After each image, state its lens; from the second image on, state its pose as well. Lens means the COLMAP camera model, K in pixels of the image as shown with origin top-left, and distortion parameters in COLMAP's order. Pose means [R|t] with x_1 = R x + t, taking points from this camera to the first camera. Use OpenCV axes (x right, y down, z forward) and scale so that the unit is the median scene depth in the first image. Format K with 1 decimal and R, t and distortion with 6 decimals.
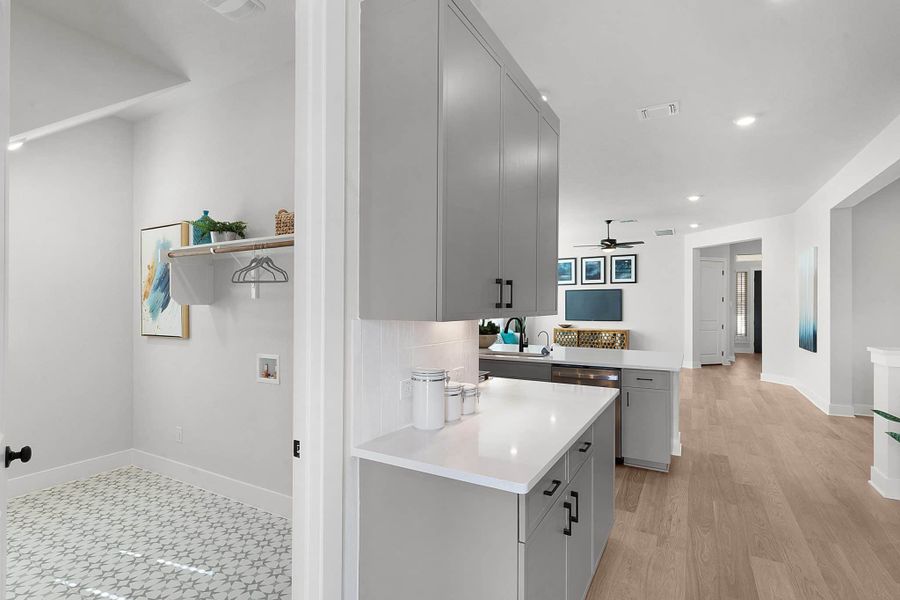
lens RADIAL K [[437.0, 0, 447.9], [0, 437.0, 306.1], [0, 0, 1]] dist [0.002392, -0.001164]
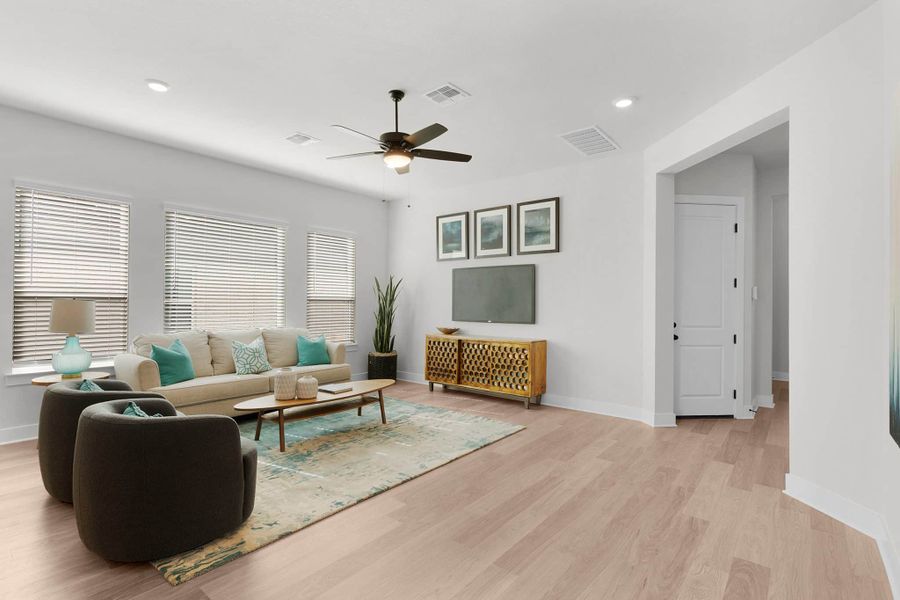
lens RADIAL K [[437.0, 0, 447.7], [0, 437.0, 298.2], [0, 0, 1]] dist [0.002392, -0.001164]
pose [[0.986561, 0.003911, -0.163348, 0.373961], [-0.005397, 0.999948, -0.008653, 0.007819], [0.163306, 0.009418, 0.986531, 0.445956]]
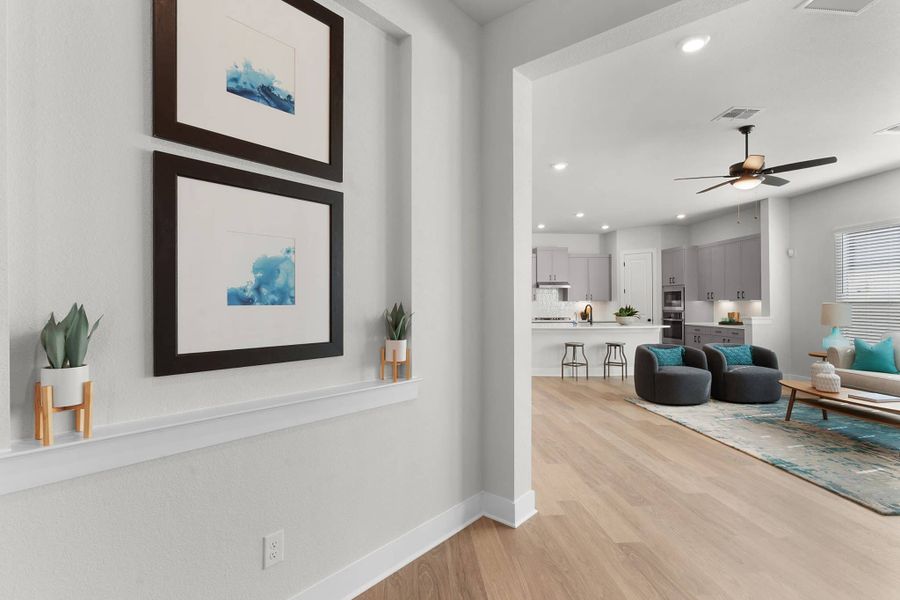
lens RADIAL K [[437.0, 0, 448.3], [0, 437.0, 301.1], [0, 0, 1]] dist [0.002392, -0.001164]
pose [[-0.819878, -0.003057, -0.572529, 0.713590], [-0.000623, 0.999990, -0.004447, 0.007556], [0.572537, -0.003289, -0.819872, 0.917624]]
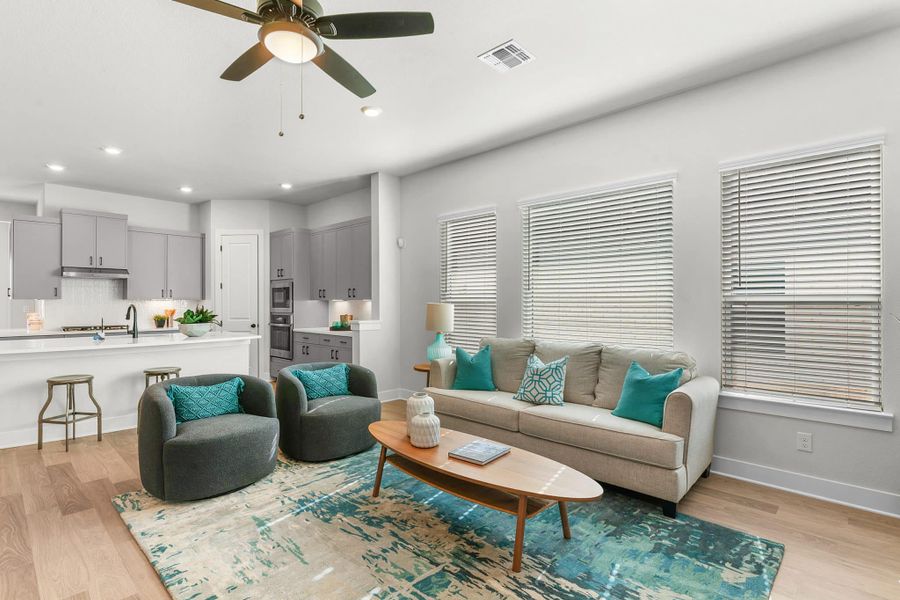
lens RADIAL K [[437.0, 0, 443.1], [0, 437.0, 302.1], [0, 0, 1]] dist [0.002392, -0.001164]
pose [[-0.241549, -0.003334, -0.970383, 0.440184], [-0.004122, 0.999989, -0.002410, 0.006935], [0.970380, 0.003417, -0.241560, 0.858344]]
